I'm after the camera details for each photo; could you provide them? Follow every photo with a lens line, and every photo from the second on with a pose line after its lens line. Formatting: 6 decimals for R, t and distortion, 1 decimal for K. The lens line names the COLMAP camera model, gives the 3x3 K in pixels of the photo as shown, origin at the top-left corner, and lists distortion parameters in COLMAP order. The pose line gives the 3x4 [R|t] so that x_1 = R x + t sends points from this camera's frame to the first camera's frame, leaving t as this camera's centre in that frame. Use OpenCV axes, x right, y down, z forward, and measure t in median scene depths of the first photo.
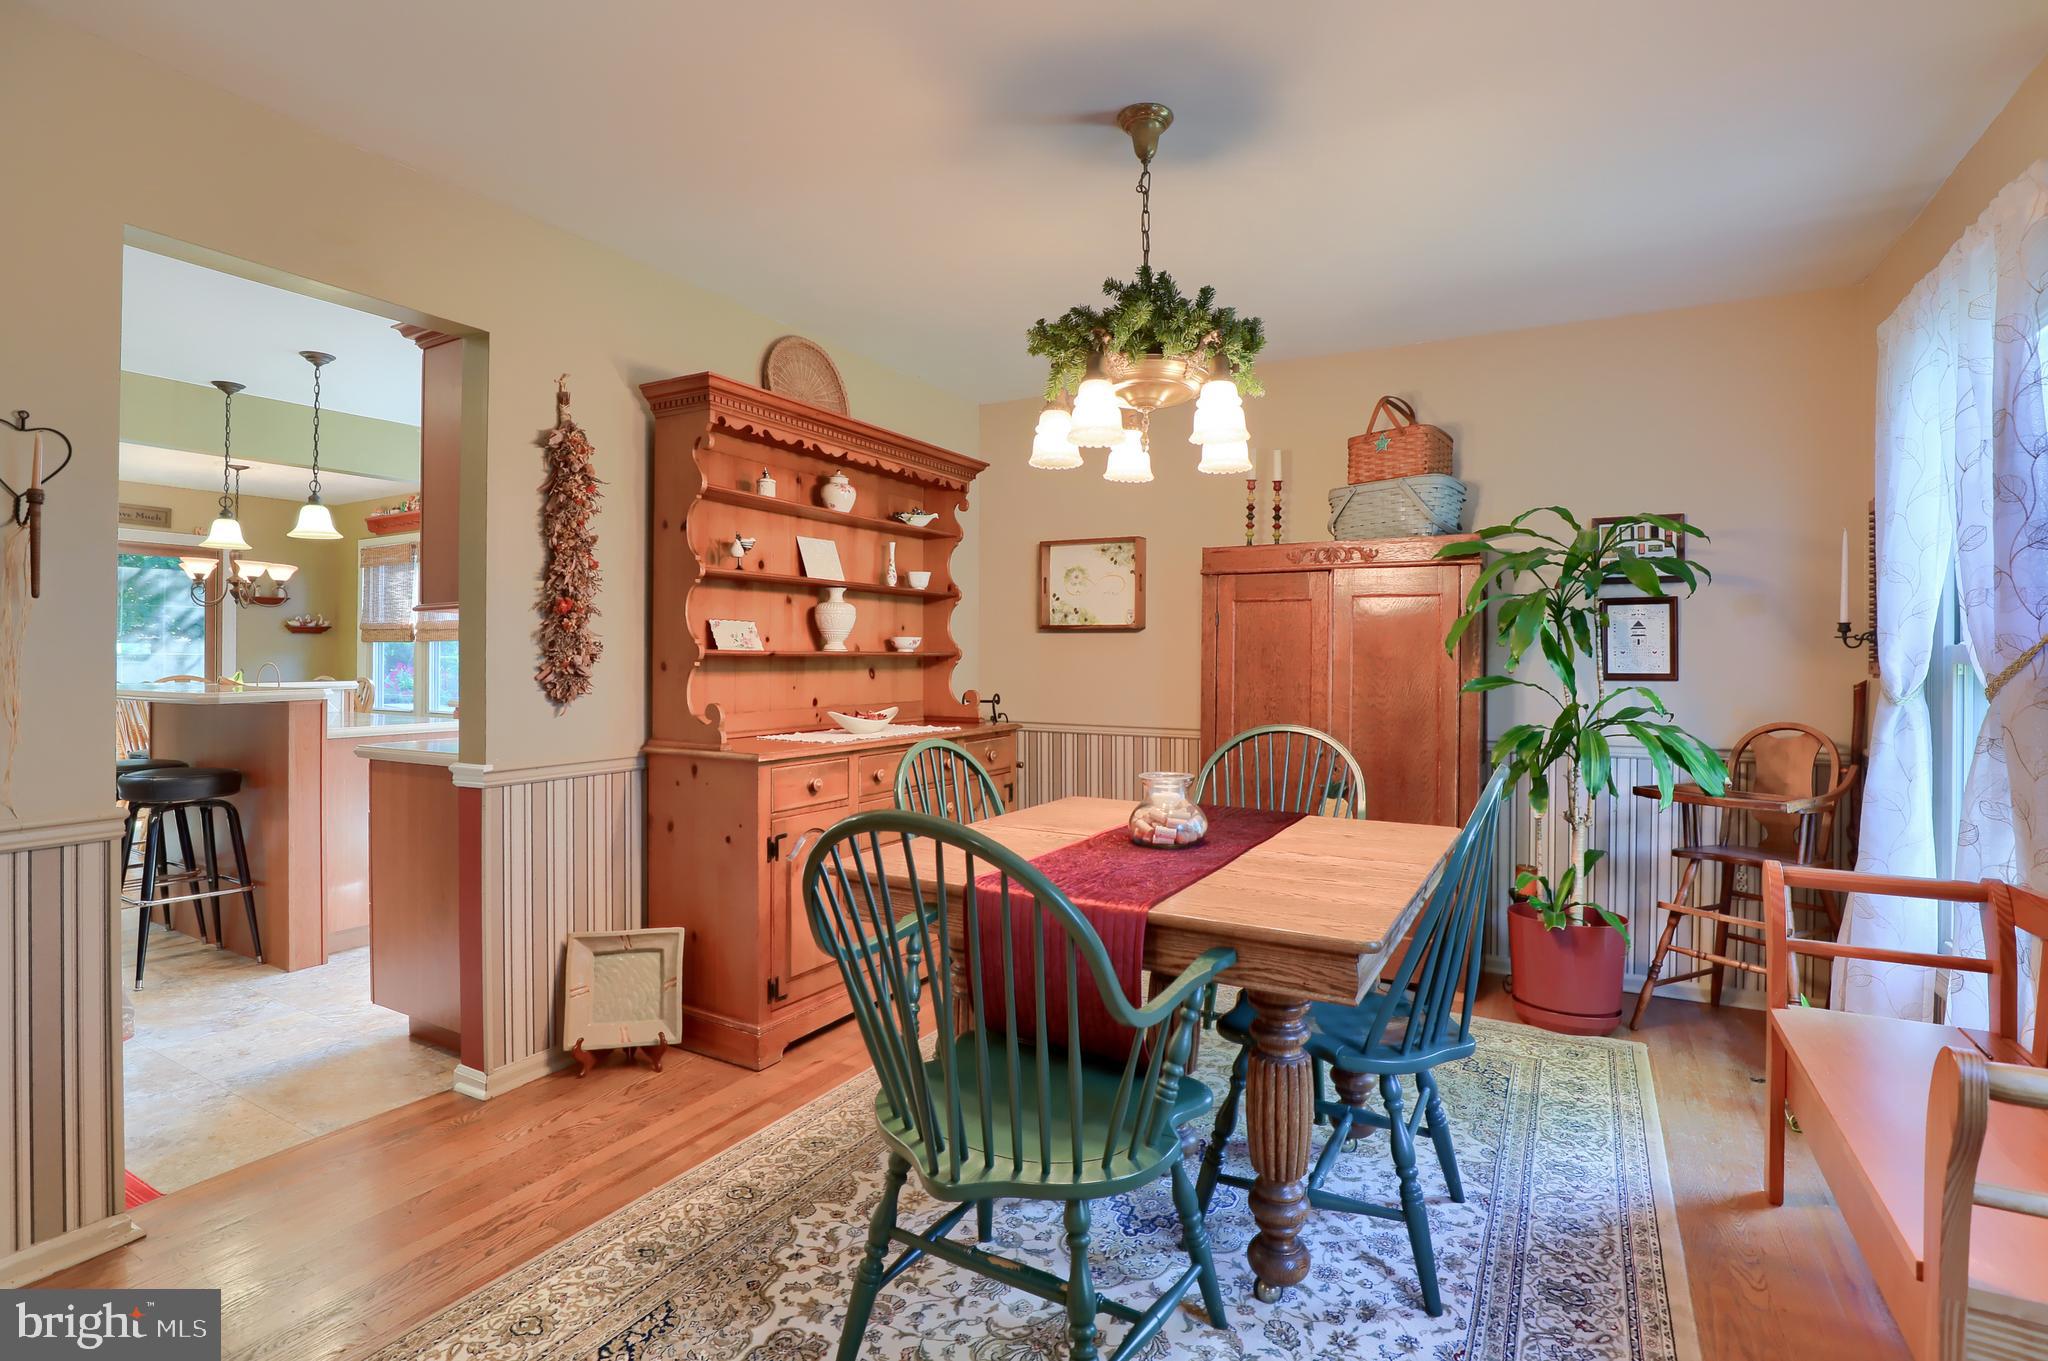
lens RADIAL K [[942.7, 0, 1071.9], [0, 942.7, 676.0], [0, 0, 1]] dist [-0.016506, 0.000304]
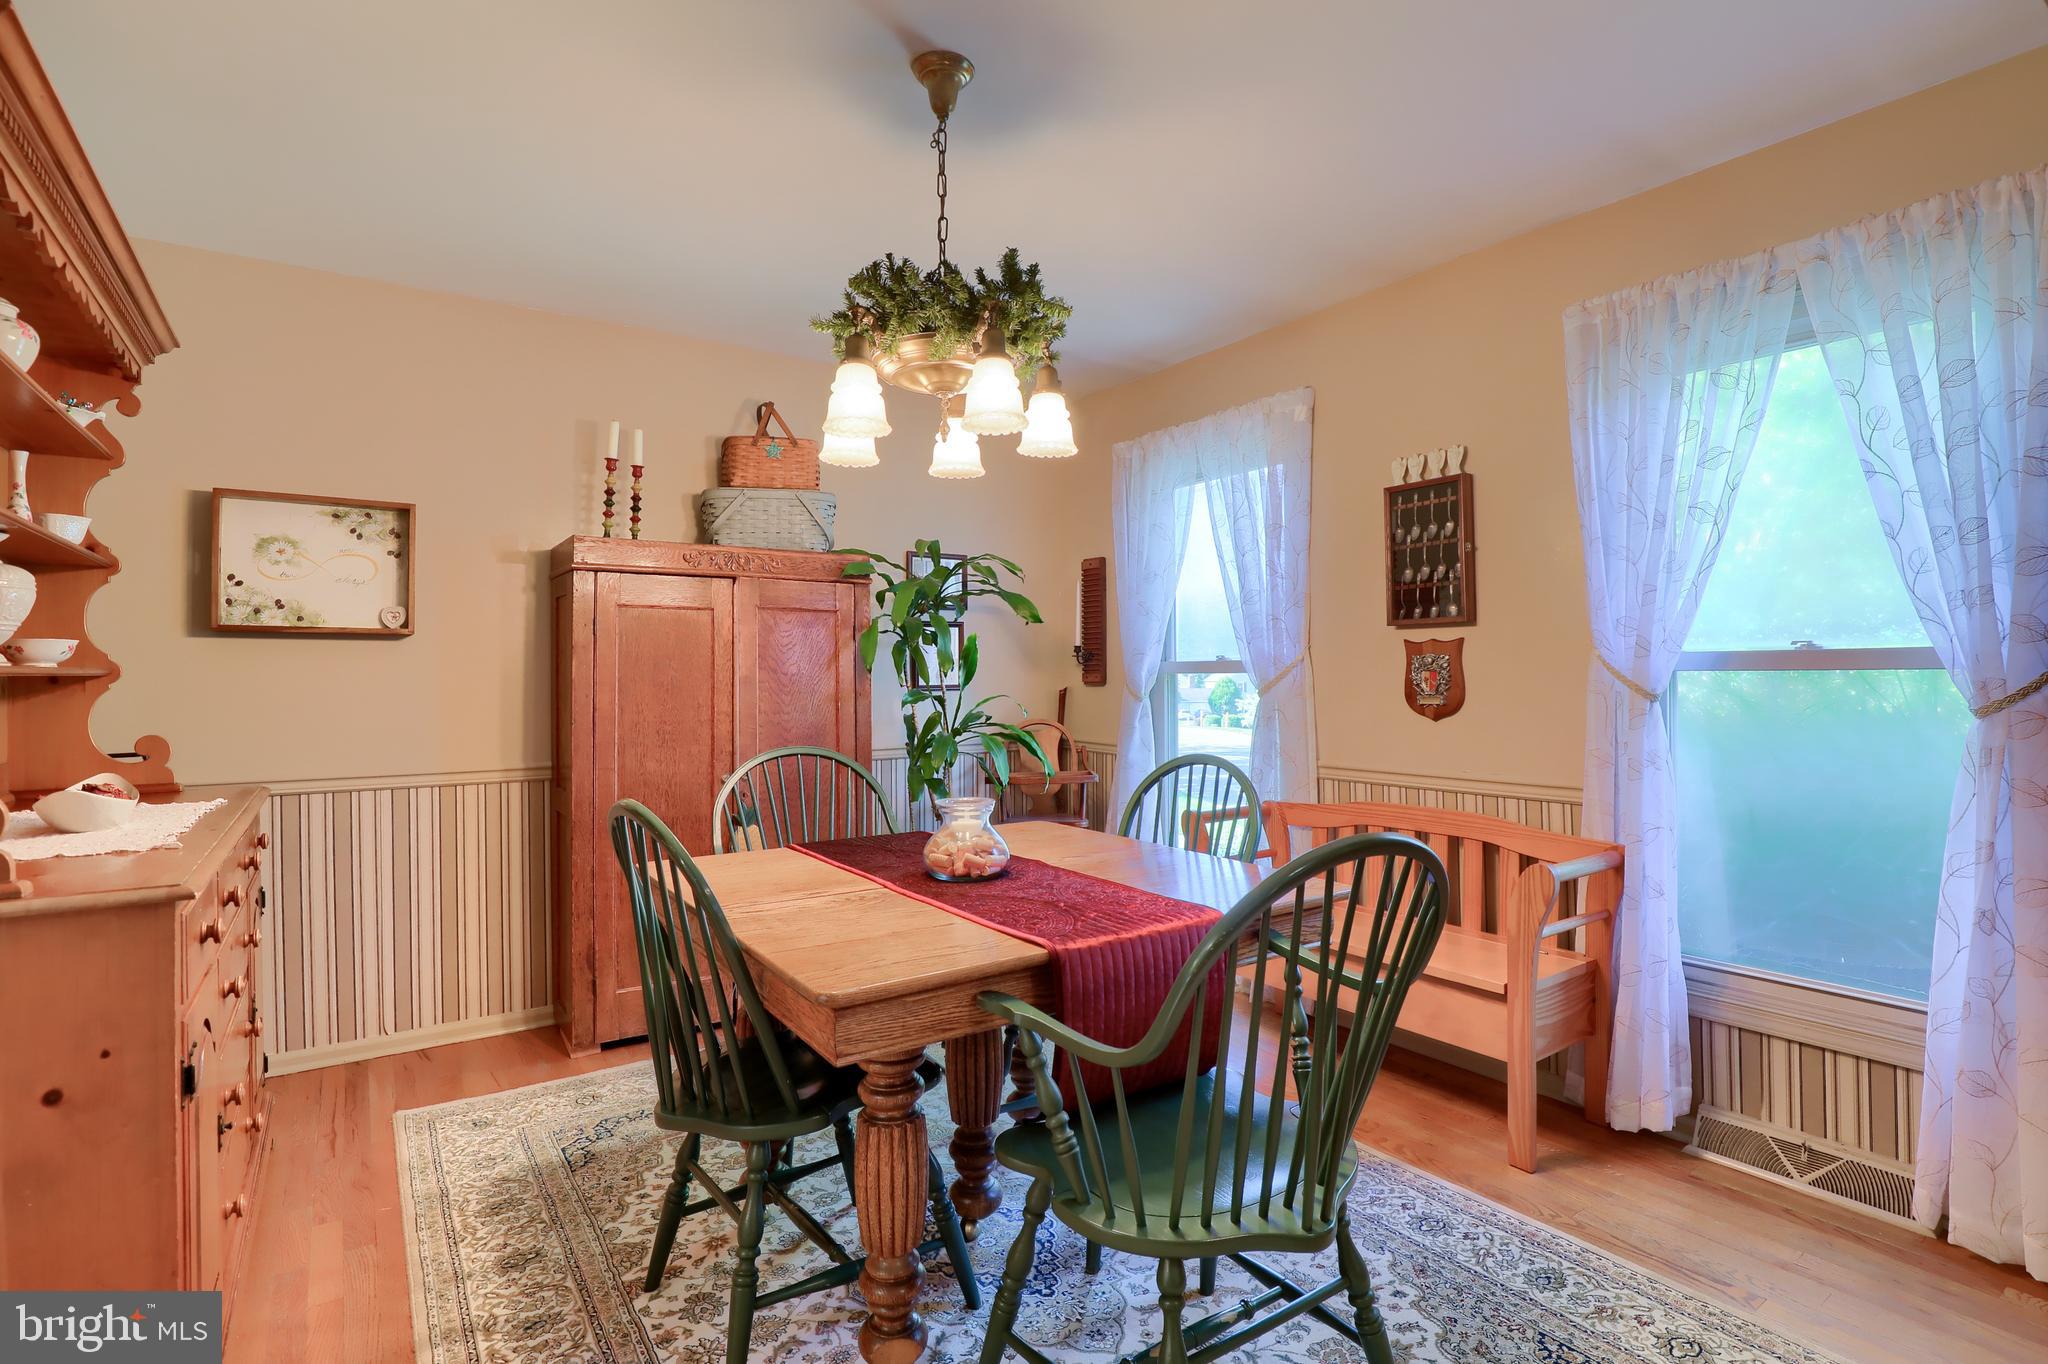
lens RADIAL K [[979.2, 0, 1032.8], [0, 979.2, 677.2], [0, 0, 1]] dist [-0.012137, 0.000141]
pose [[0.473146, -0.008472, 0.880943, -0.506794], [0.025165, 0.999676, -0.003902, -0.005885], [-0.880624, 0.024016, 0.473206, 0.355962]]
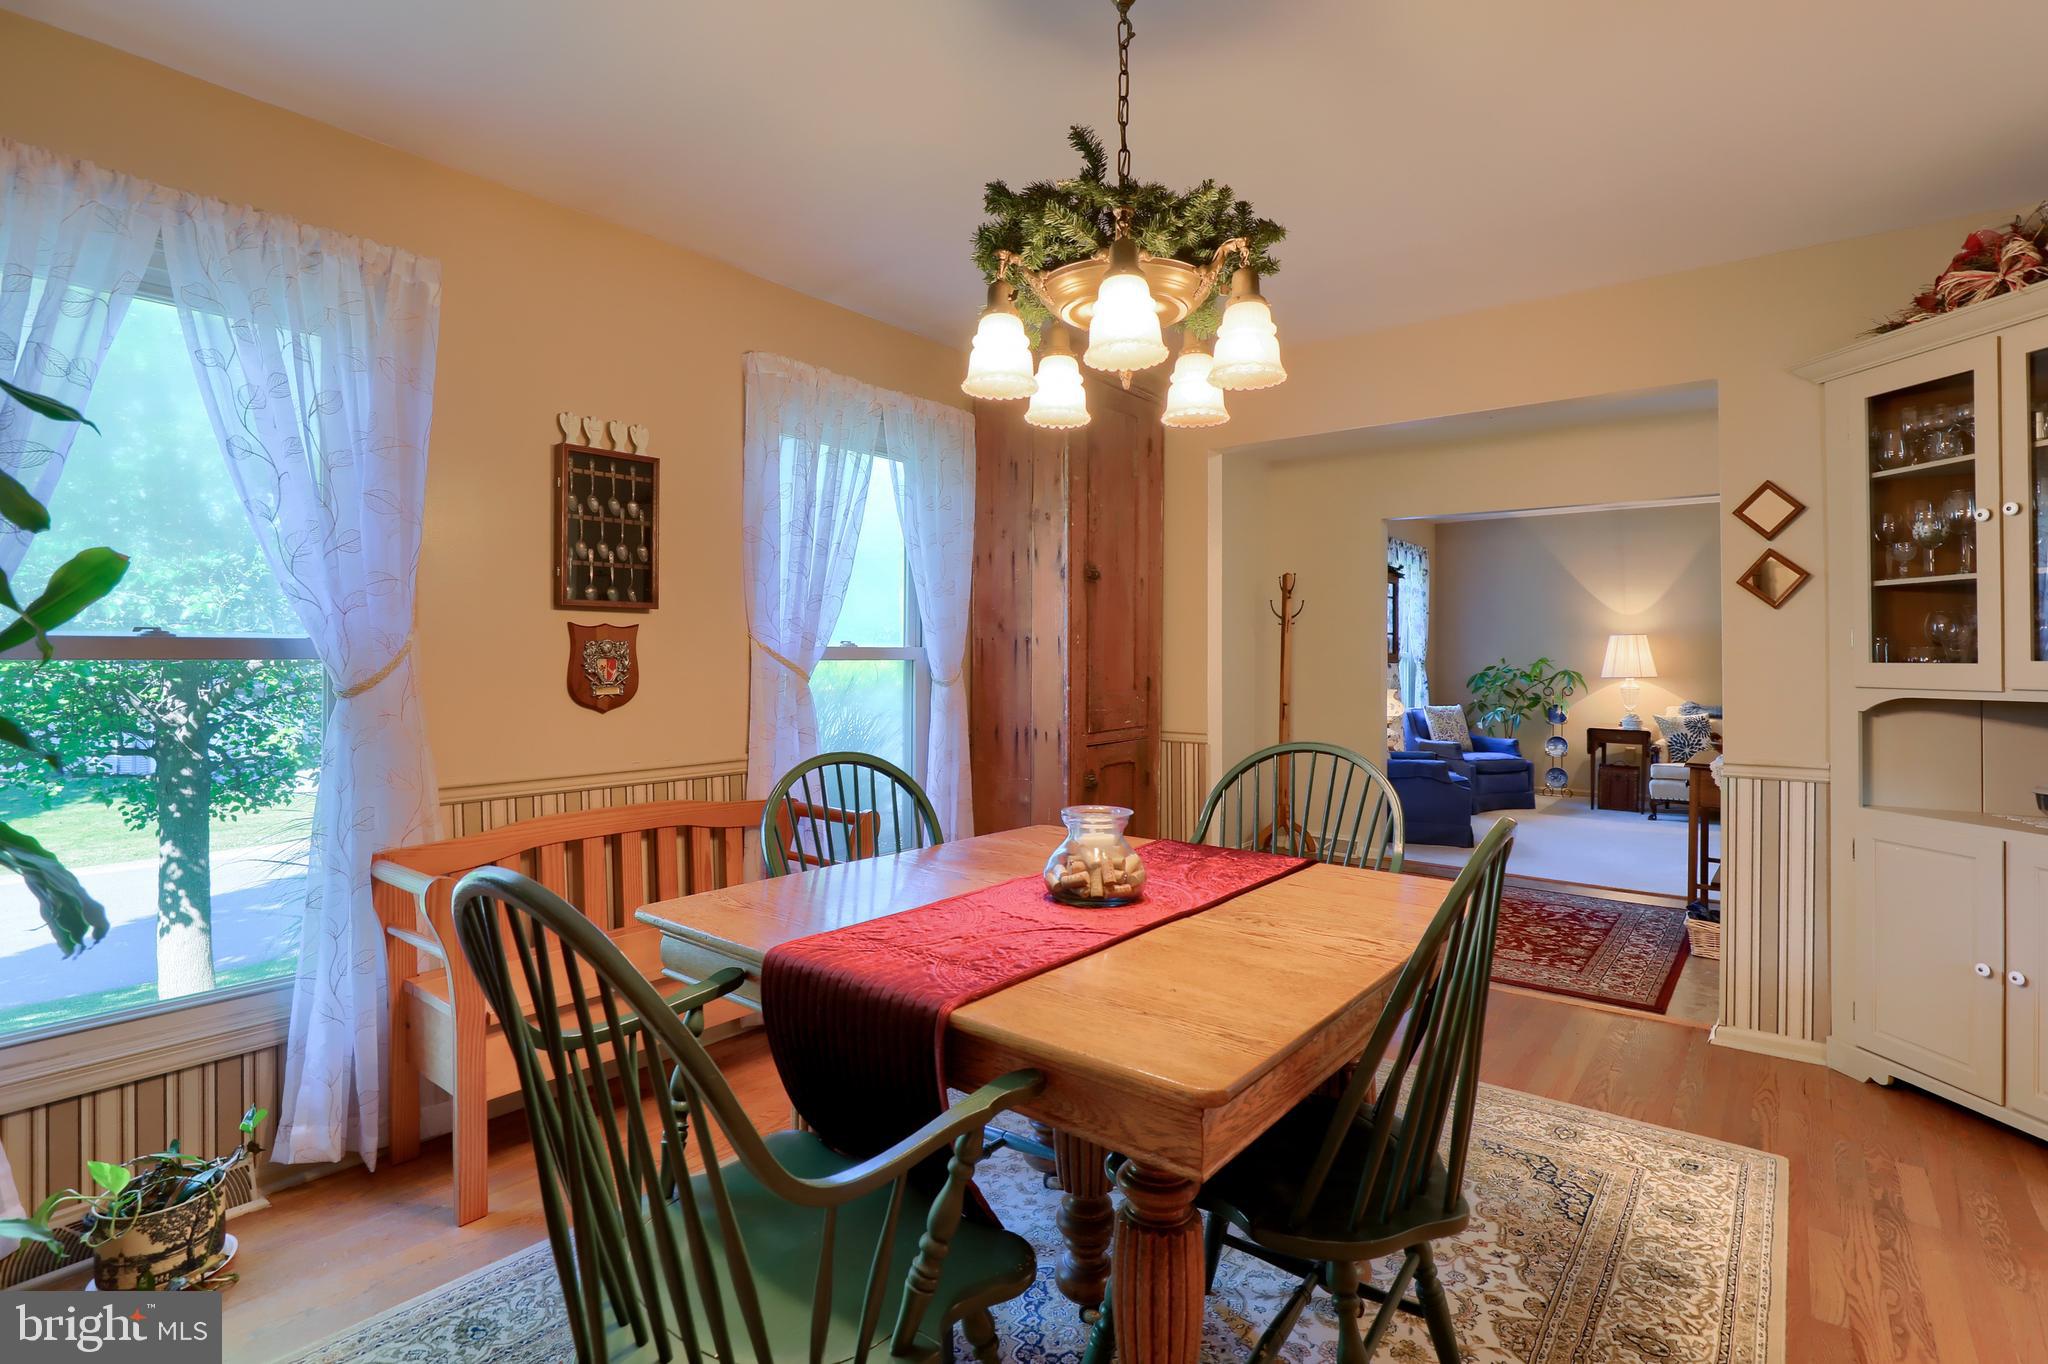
lens RADIAL K [[1020.1, 0, 1011.2], [0, 1020.1, 679.9], [0, 0, 1]] dist [-0.012712, 0.000110]
pose [[-0.979437, -0.010871, 0.201459, 0.004190], [-0.002816, 0.999187, 0.040225, -0.025936], [-0.201732, 0.038830, -0.978671, 1.333120]]
